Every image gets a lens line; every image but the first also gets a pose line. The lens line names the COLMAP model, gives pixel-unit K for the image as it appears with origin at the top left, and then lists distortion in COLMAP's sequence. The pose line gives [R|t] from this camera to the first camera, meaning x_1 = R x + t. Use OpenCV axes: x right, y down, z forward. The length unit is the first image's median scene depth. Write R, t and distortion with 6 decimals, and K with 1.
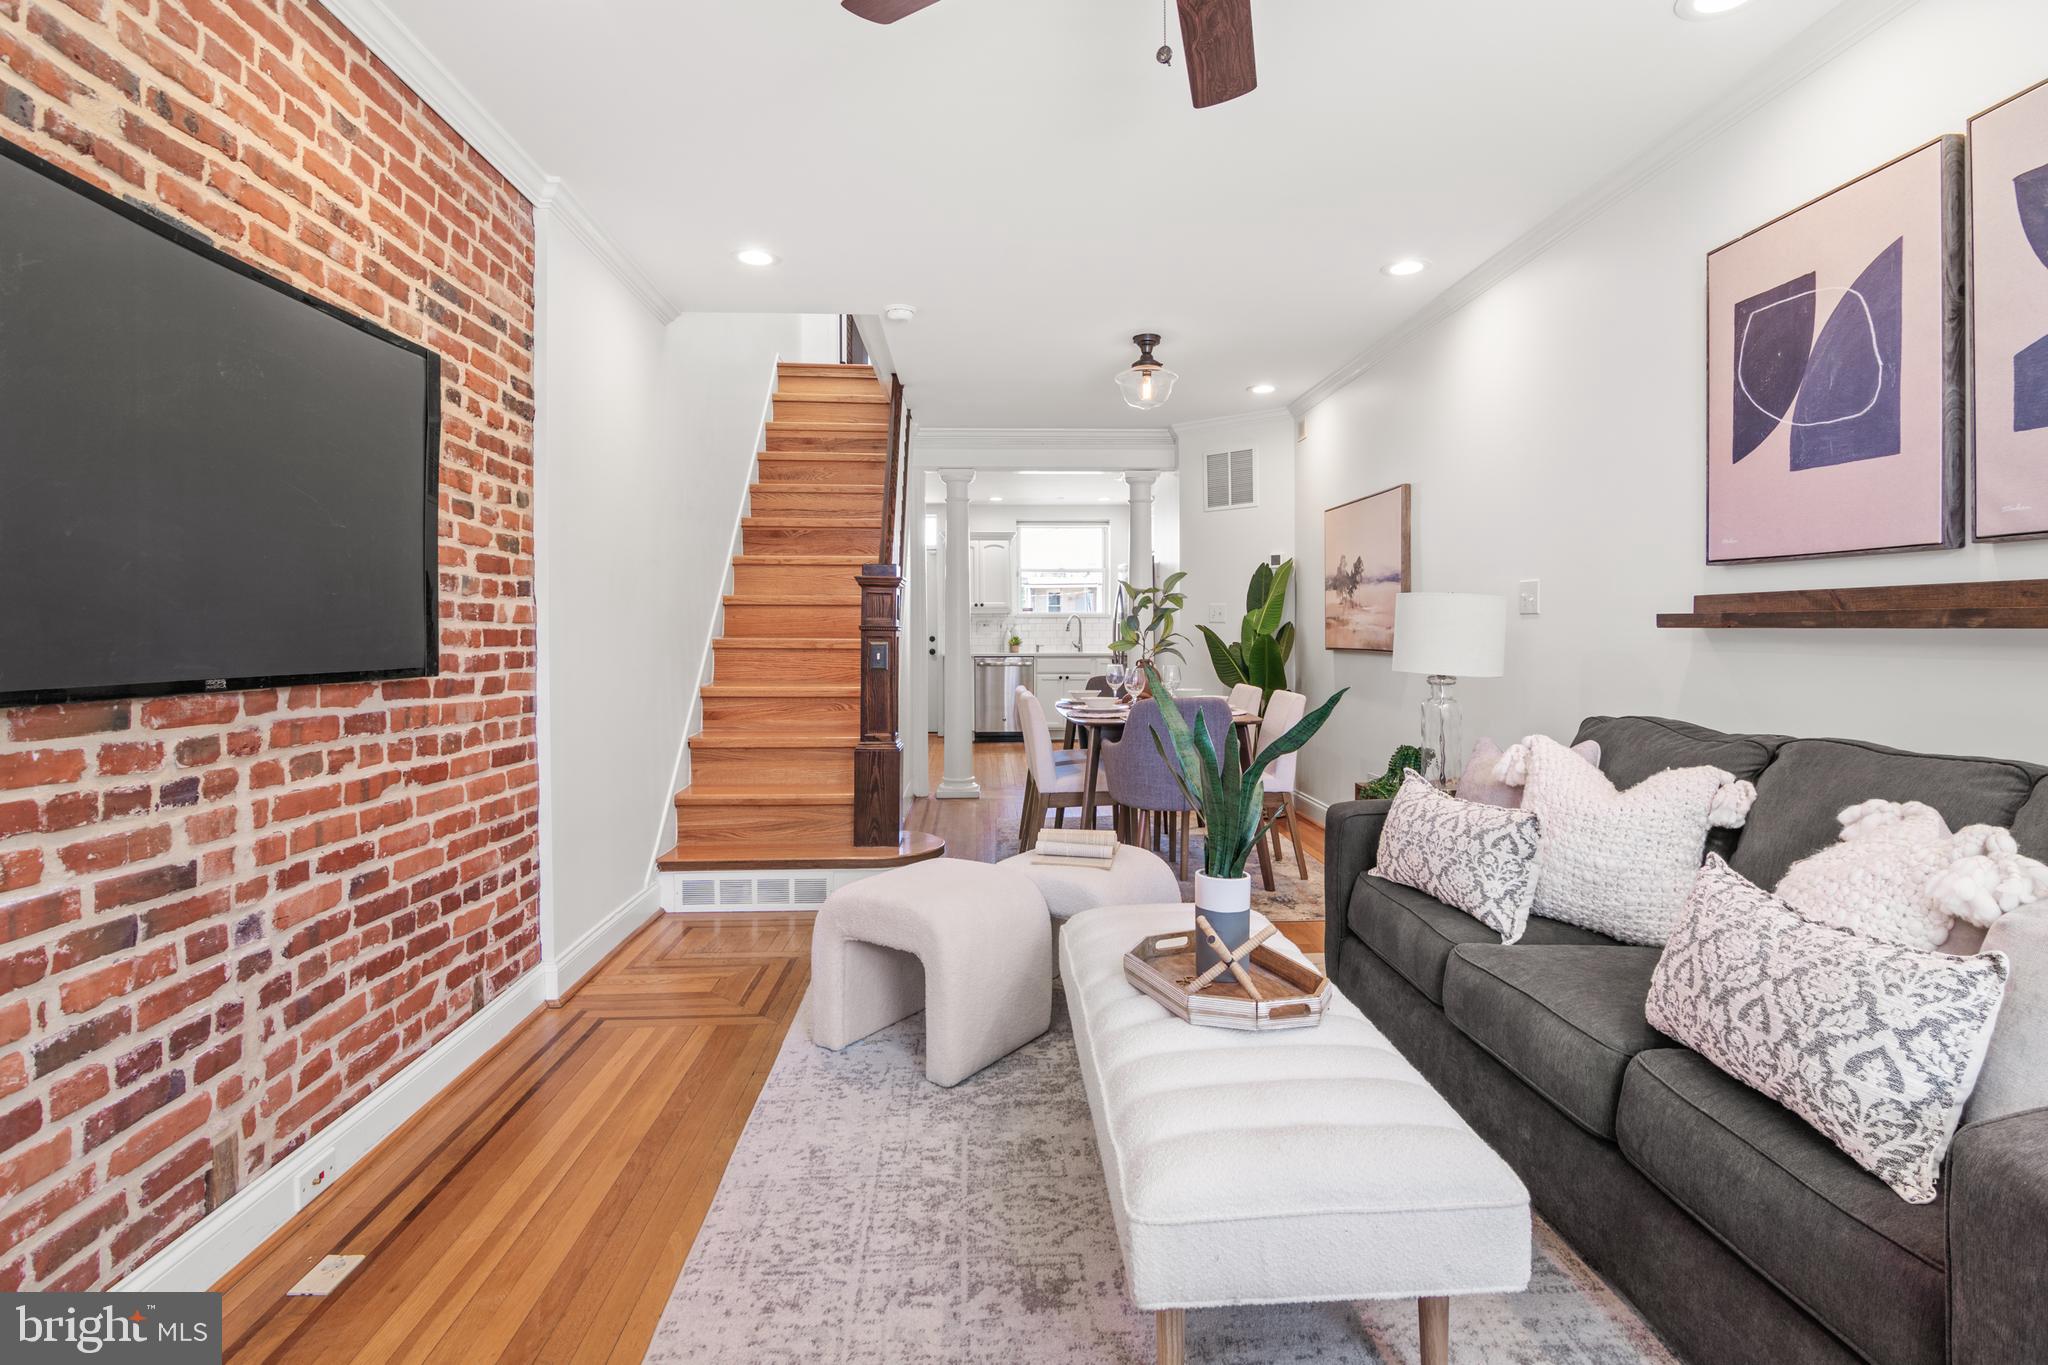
lens RADIAL K [[1009.3, 0, 1029.2], [0, 1009.3, 628.8], [0, 0, 1]] dist [-0.005756, -0.002989]
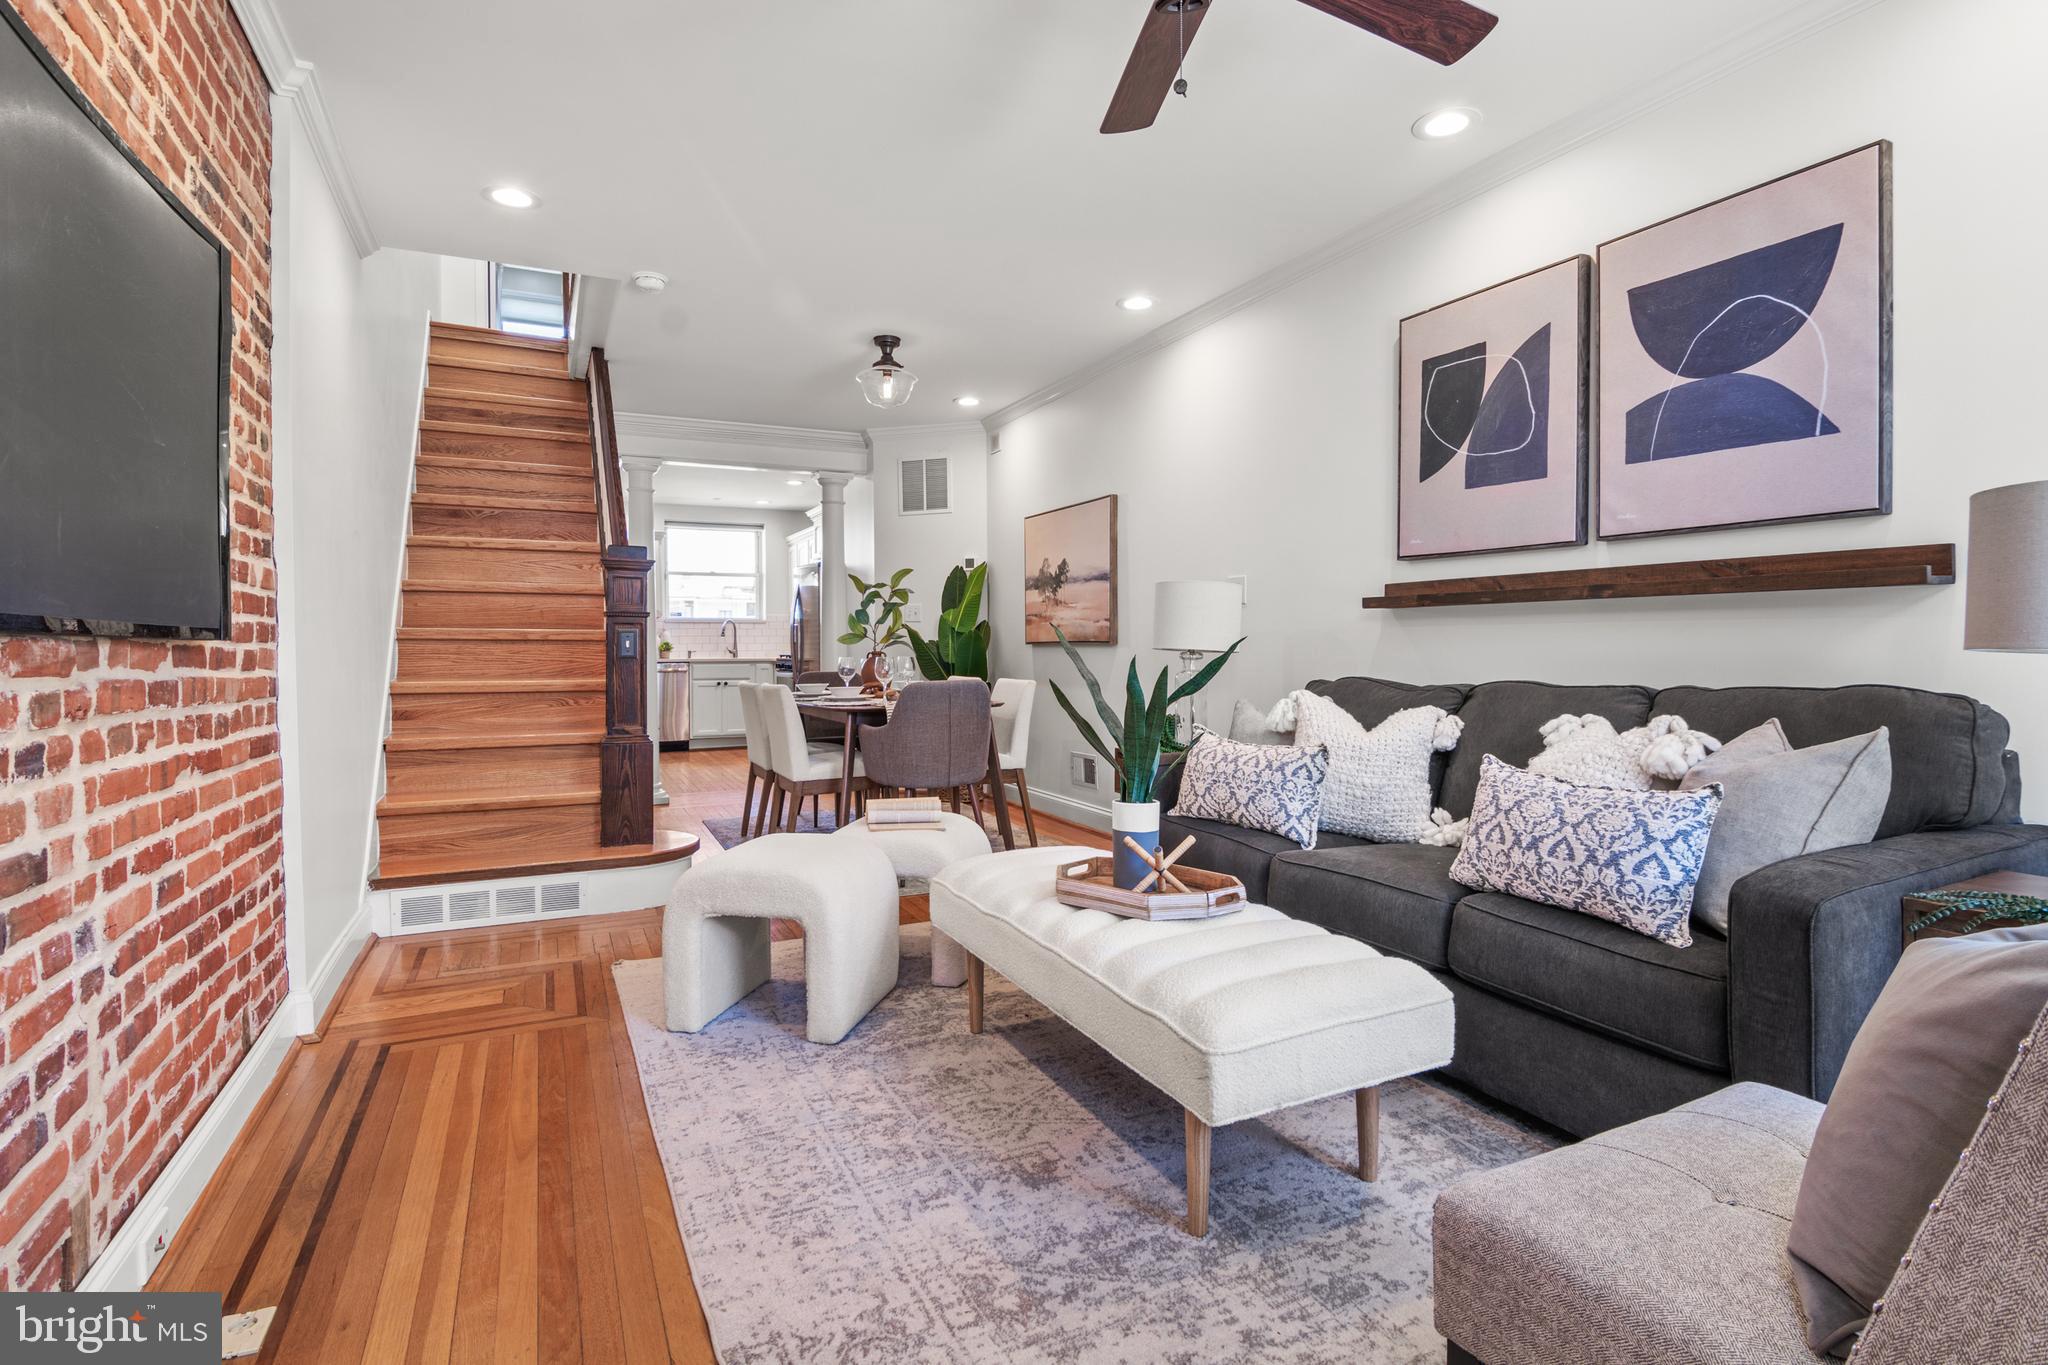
lens RADIAL K [[1001.2, 0, 1020.7], [0, 1001.2, 656.0], [0, 0, 1]] dist [-0.002670, -0.004753]
pose [[0.922061, -0.004821, 0.387014, -0.332040], [0.001089, 0.999951, 0.009863, 0.056807], [-0.387042, -0.008673, 0.922021, -0.008942]]
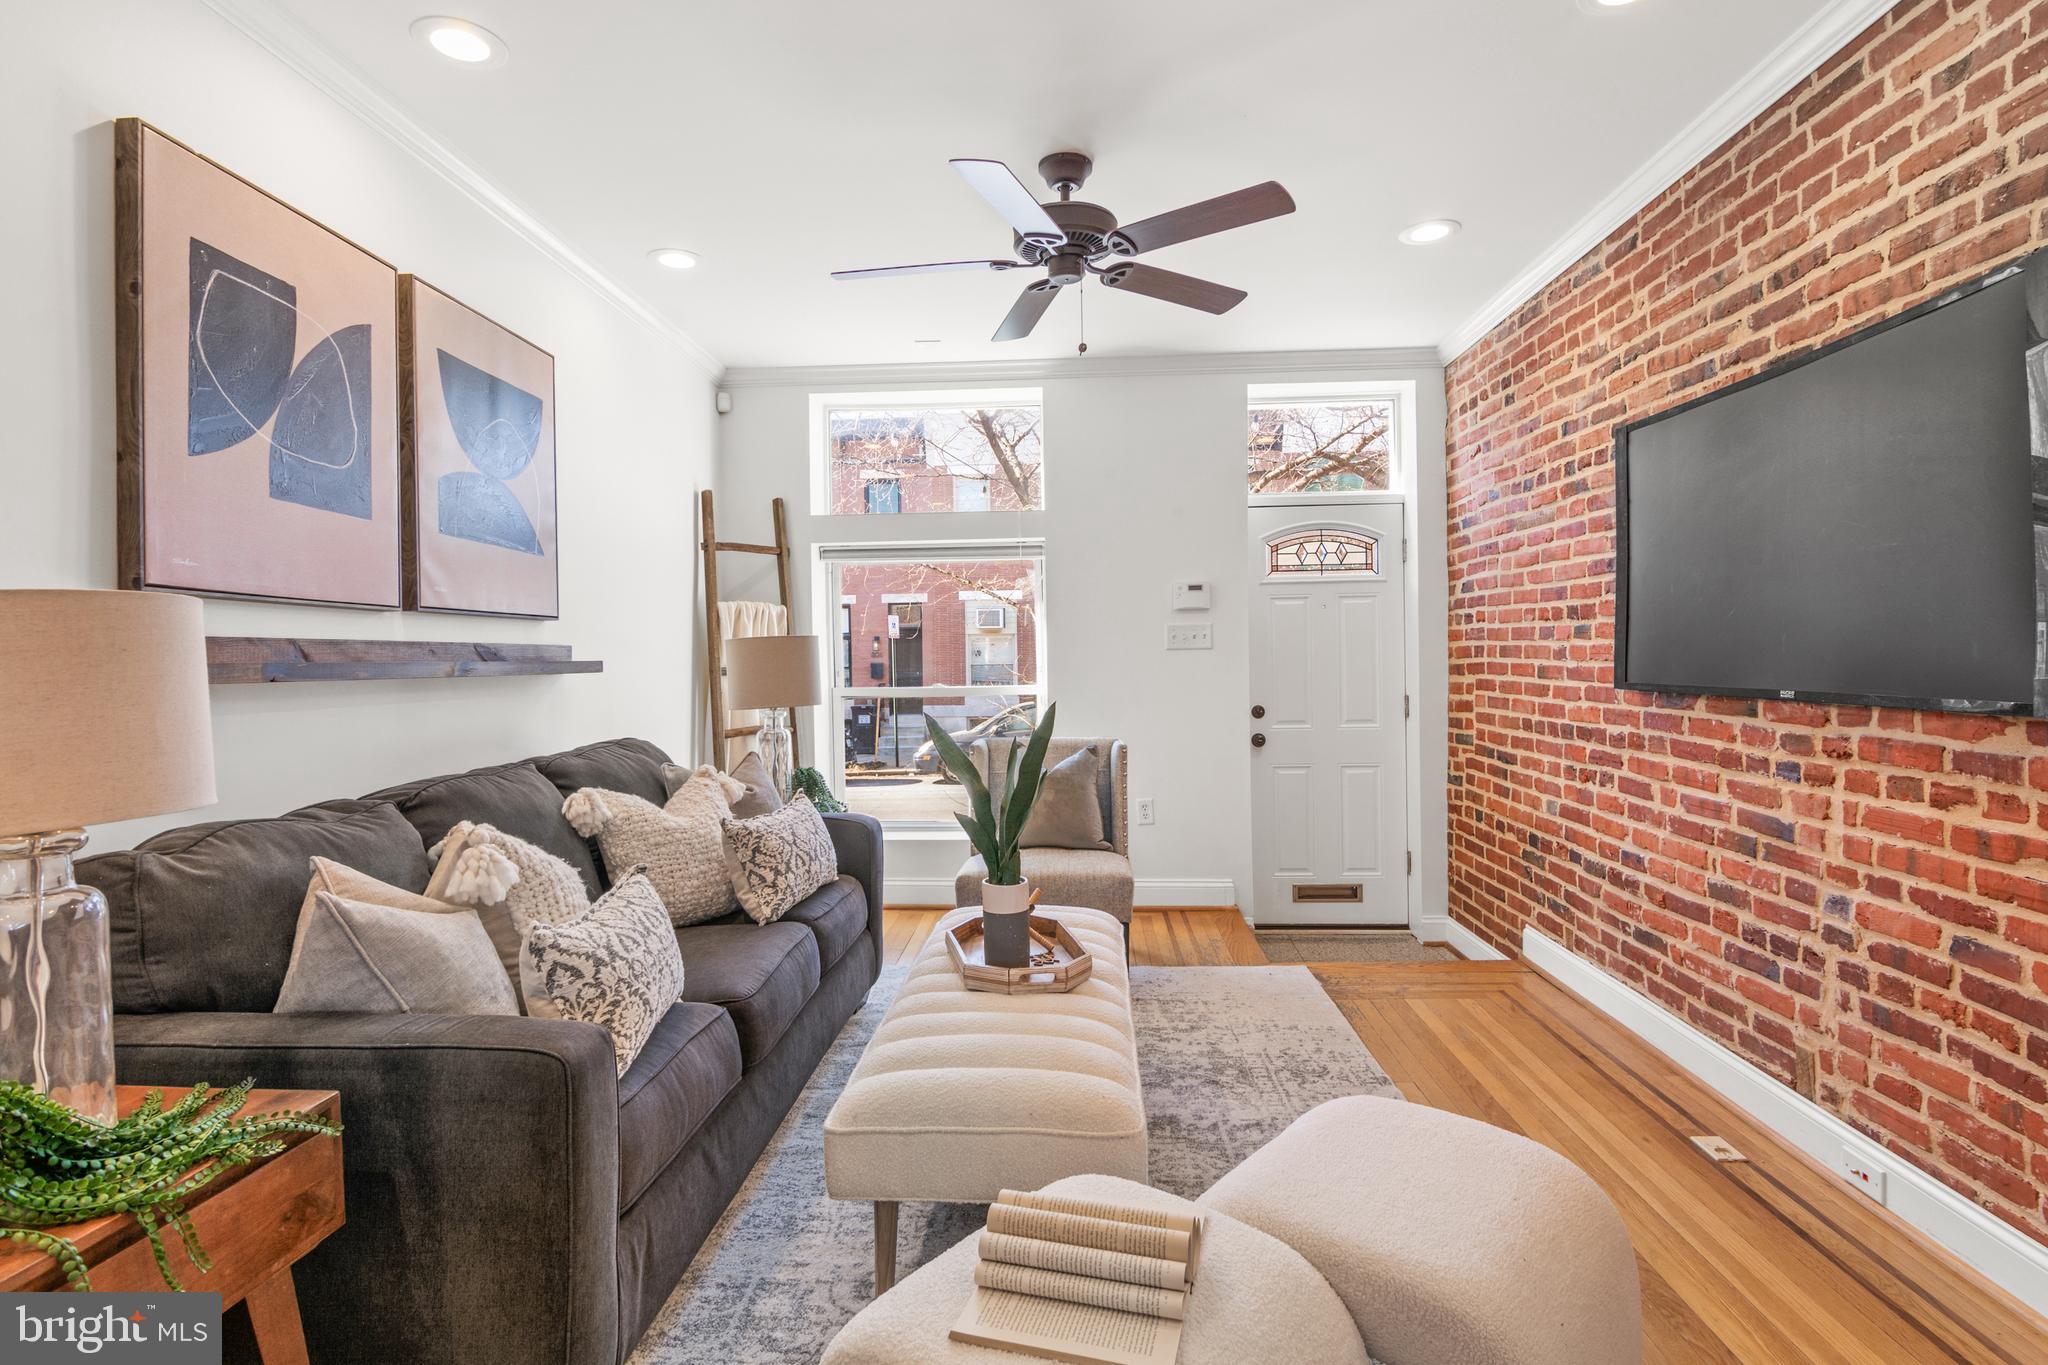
lens RADIAL K [[1007.6, 0, 1031.5], [0, 1007.6, 666.2], [0, 0, 1]] dist [-0.003991, -0.001703]
pose [[-0.995085, 0.018435, 0.097291, 0.039742], [0.019377, 0.999774, 0.008744, -0.009721], [-0.097108, 0.010586, -0.995218, 1.891402]]
